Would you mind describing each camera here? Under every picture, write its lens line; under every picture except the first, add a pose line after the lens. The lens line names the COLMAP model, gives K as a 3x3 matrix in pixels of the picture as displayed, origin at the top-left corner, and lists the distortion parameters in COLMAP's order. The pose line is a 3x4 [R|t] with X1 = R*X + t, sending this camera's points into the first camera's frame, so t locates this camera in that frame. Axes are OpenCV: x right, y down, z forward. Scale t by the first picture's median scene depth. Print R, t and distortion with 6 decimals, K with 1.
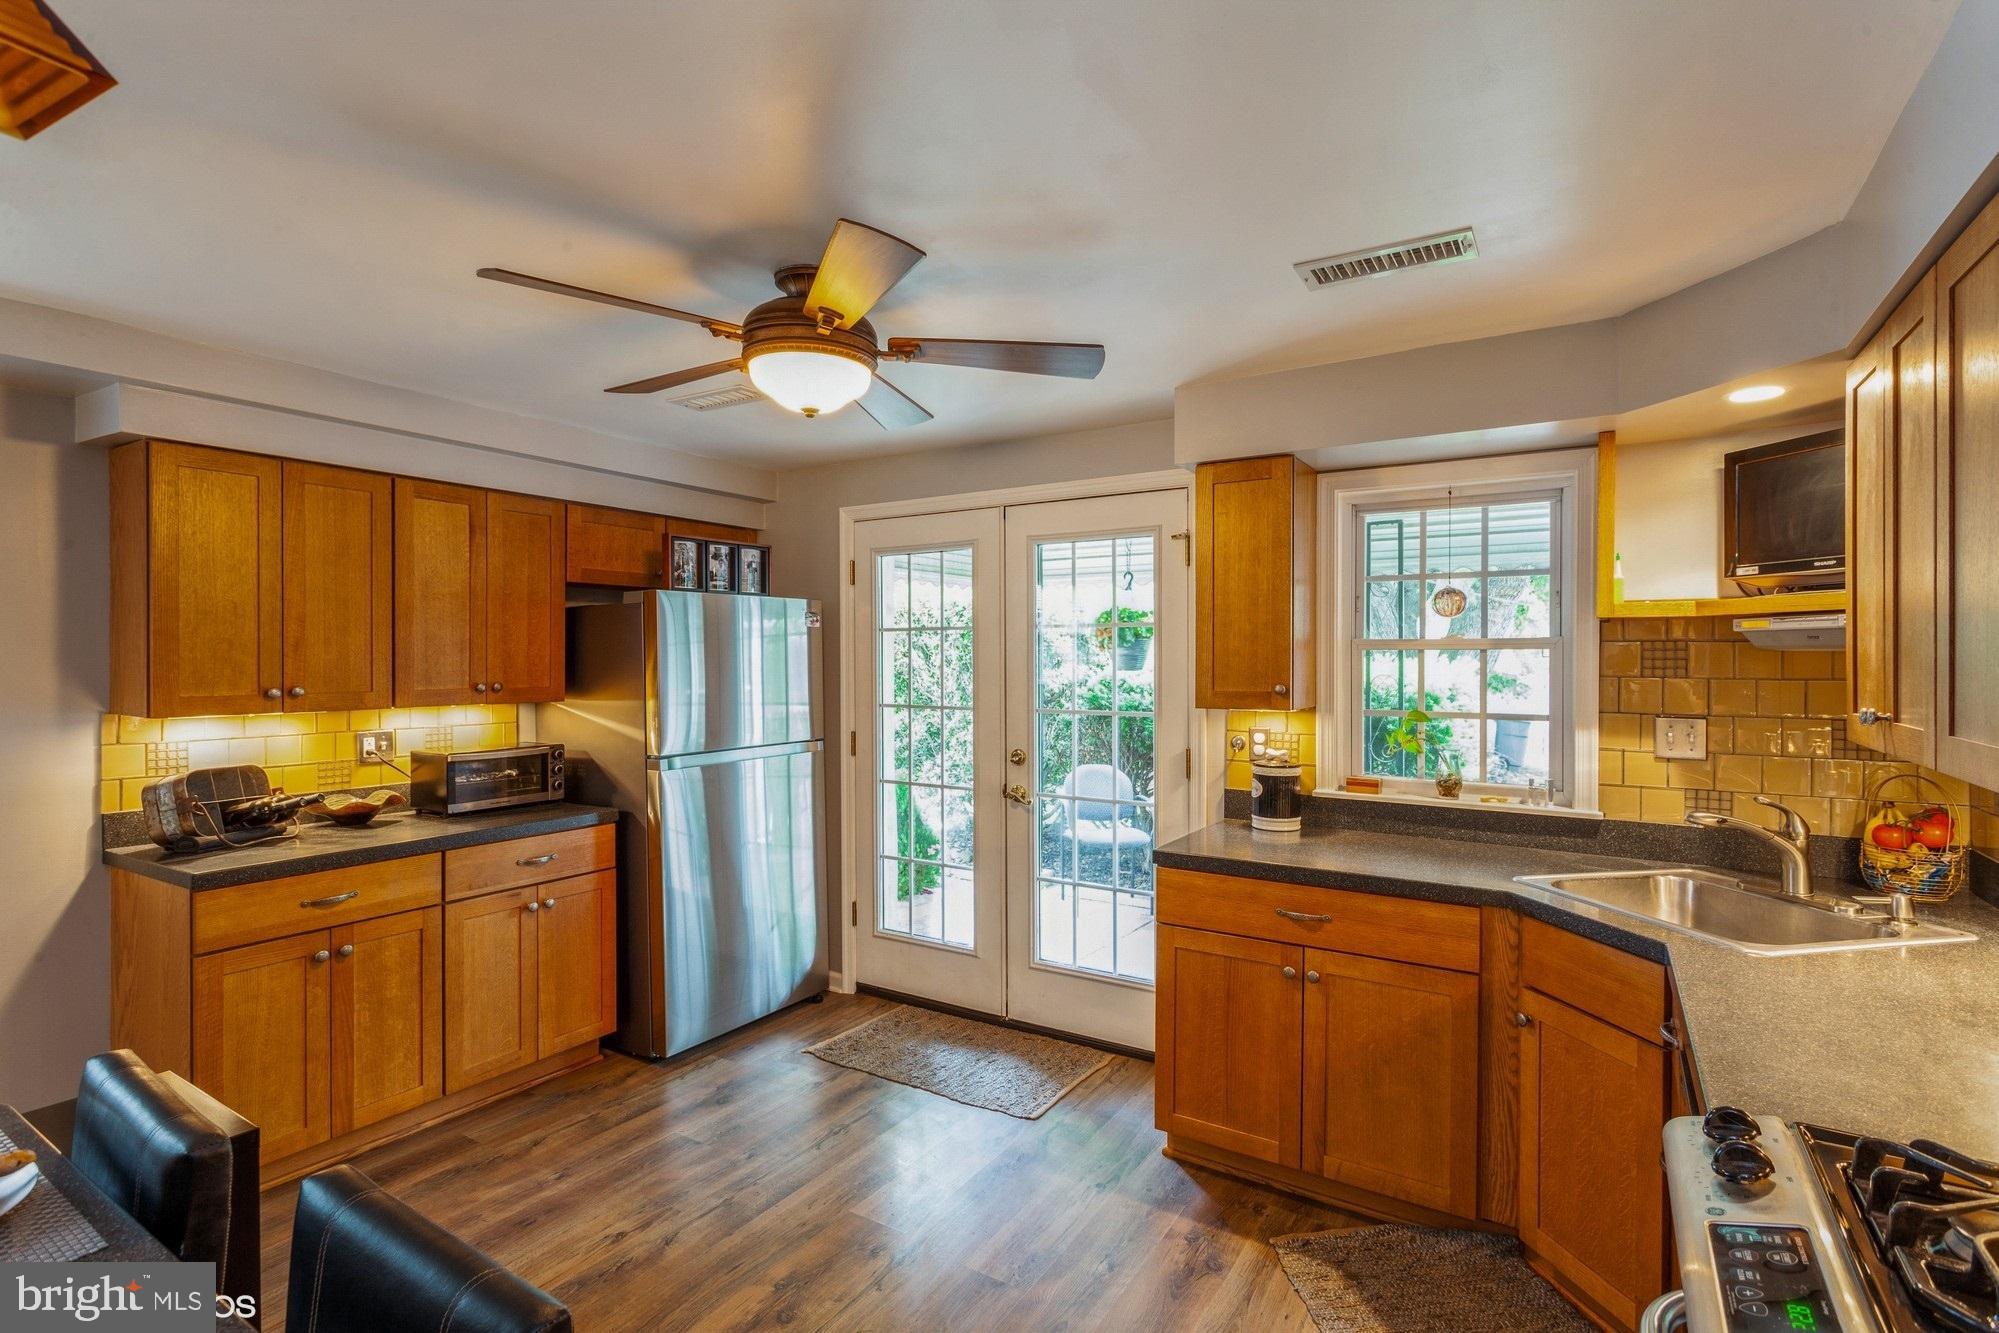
lens RADIAL K [[959.8, 0, 999.6], [0, 959.8, 657.8], [0, 0, 1]] dist [-0.001966, 0.003544]
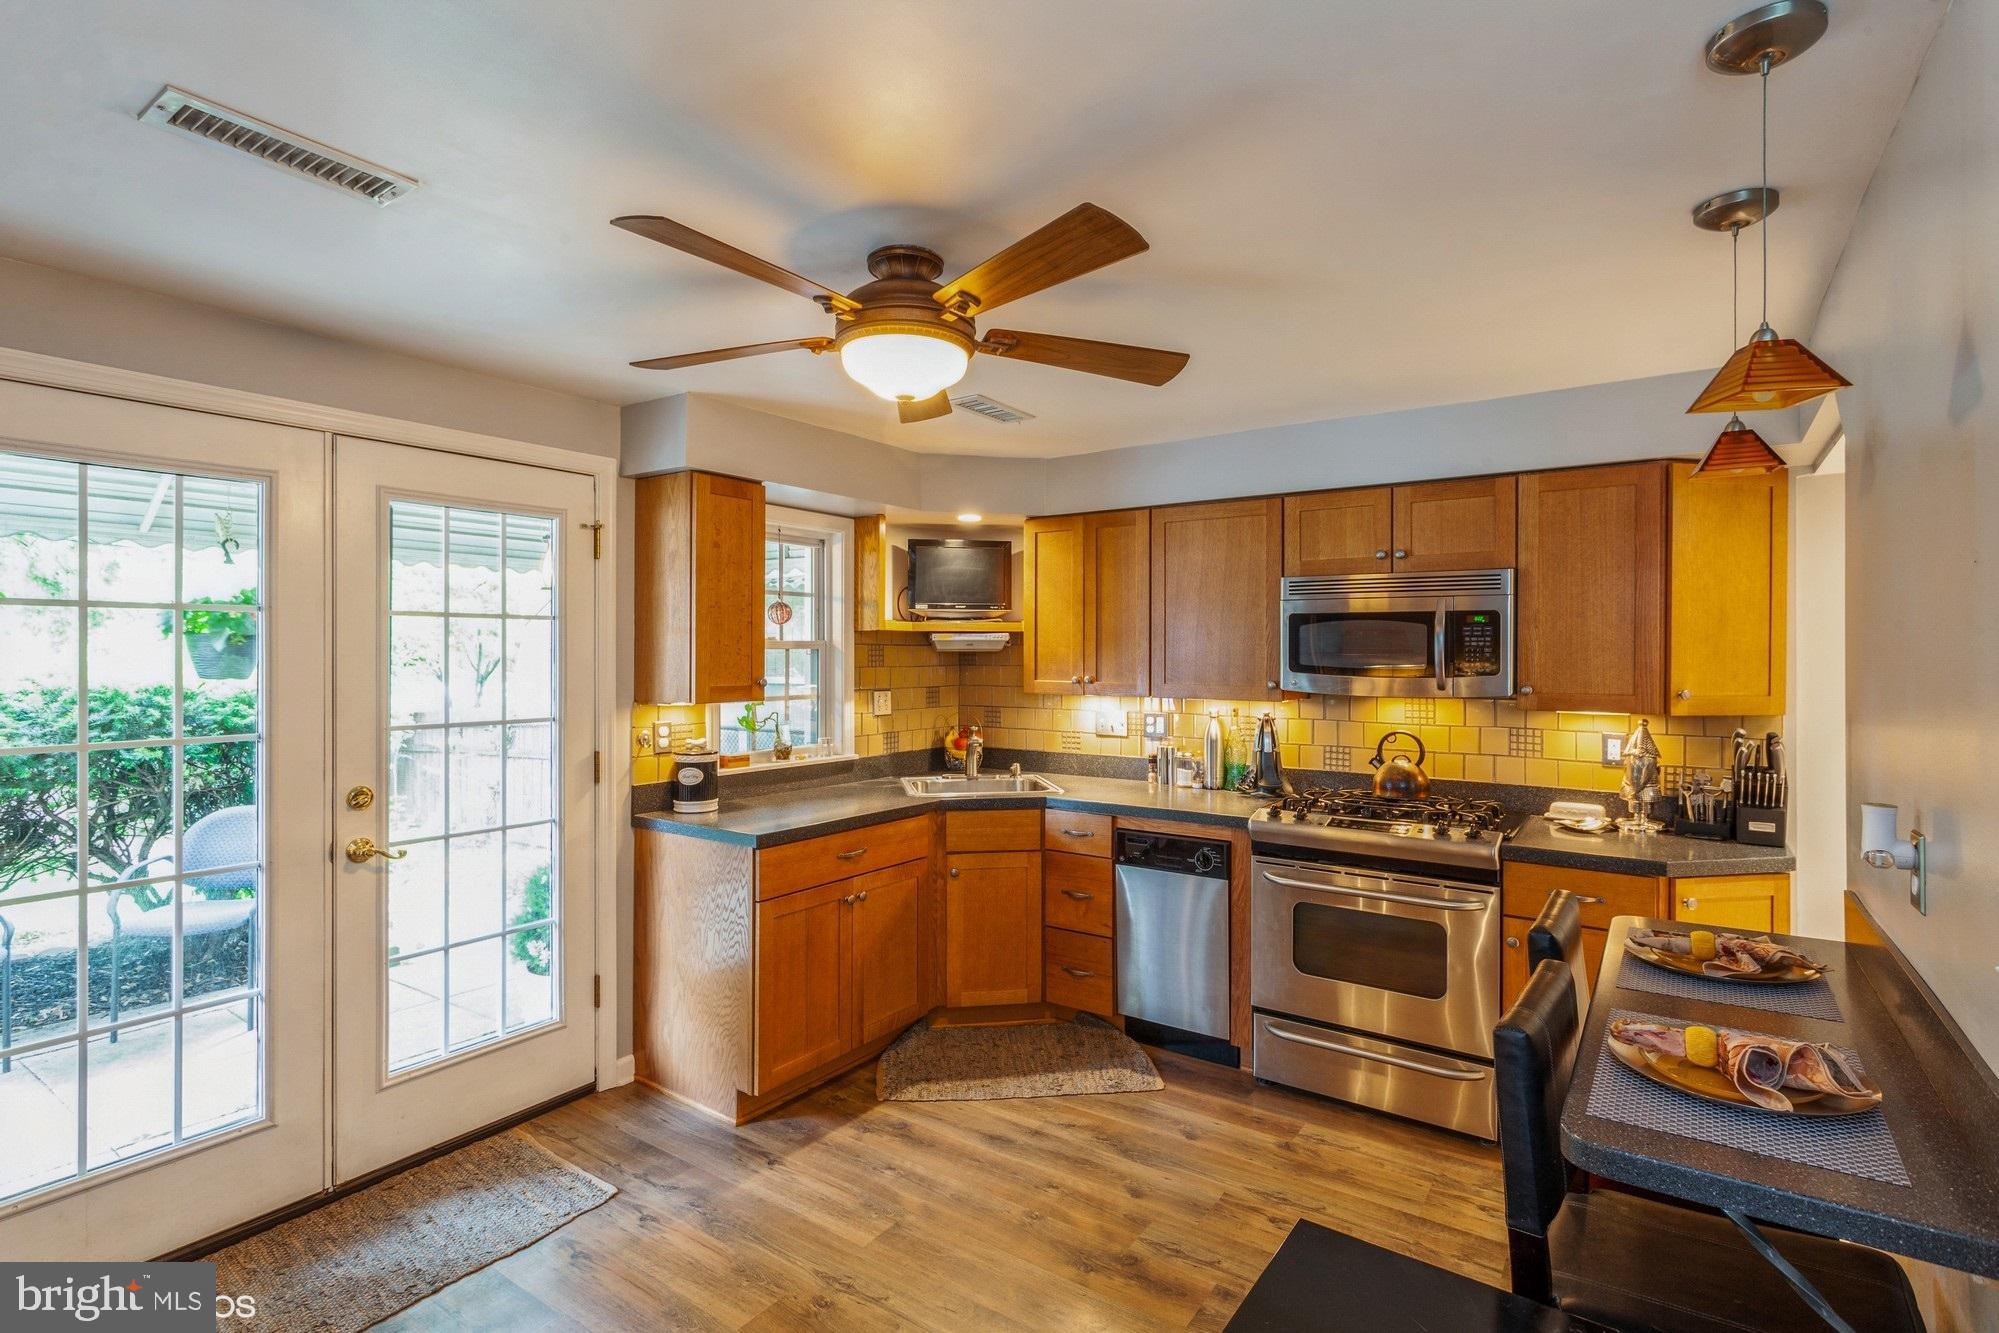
lens RADIAL K [[959.8, 0, 1009.4], [0, 959.8, 640.8], [0, 0, 1]] dist [-0.001966, 0.003544]
pose [[0.036197, 0.010915, 0.999285, -0.791101], [-0.001821, 0.999939, -0.010856, -0.005254], [-0.999343, -0.001426, 0.036215, 0.597230]]
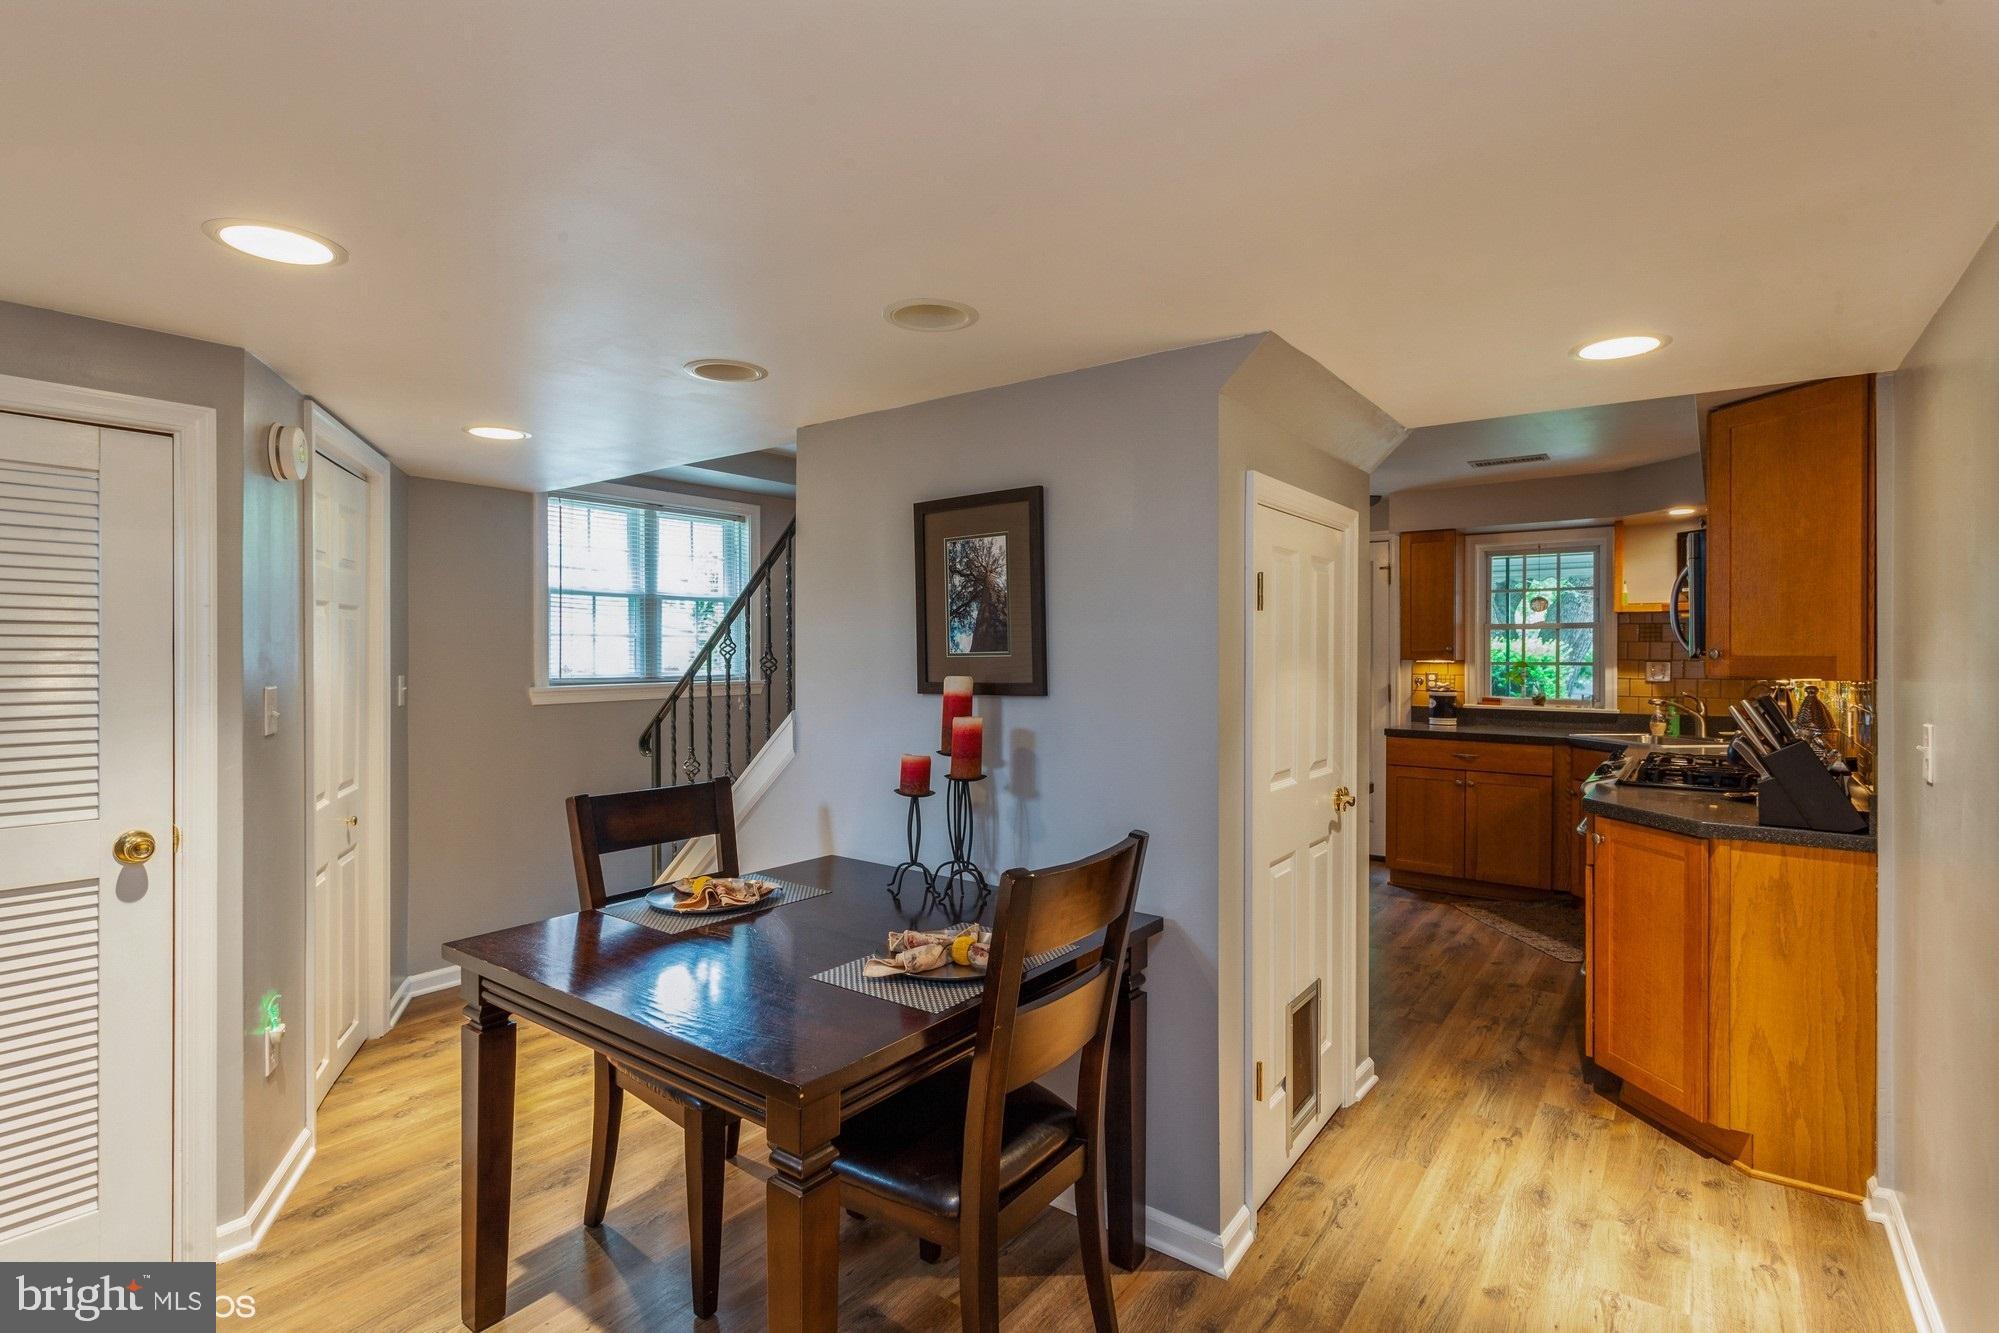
lens RADIAL K [[959.8, 0, 991.6], [0, 959.8, 650.2], [0, 0, 1]] dist [-0.001966, 0.003544]
pose [[0.996242, 0.000280, -0.086610, -0.427085], [-0.000272, 1.000000, 0.000106, 0.031927], [0.086610, -0.000082, 0.996242, -0.943804]]
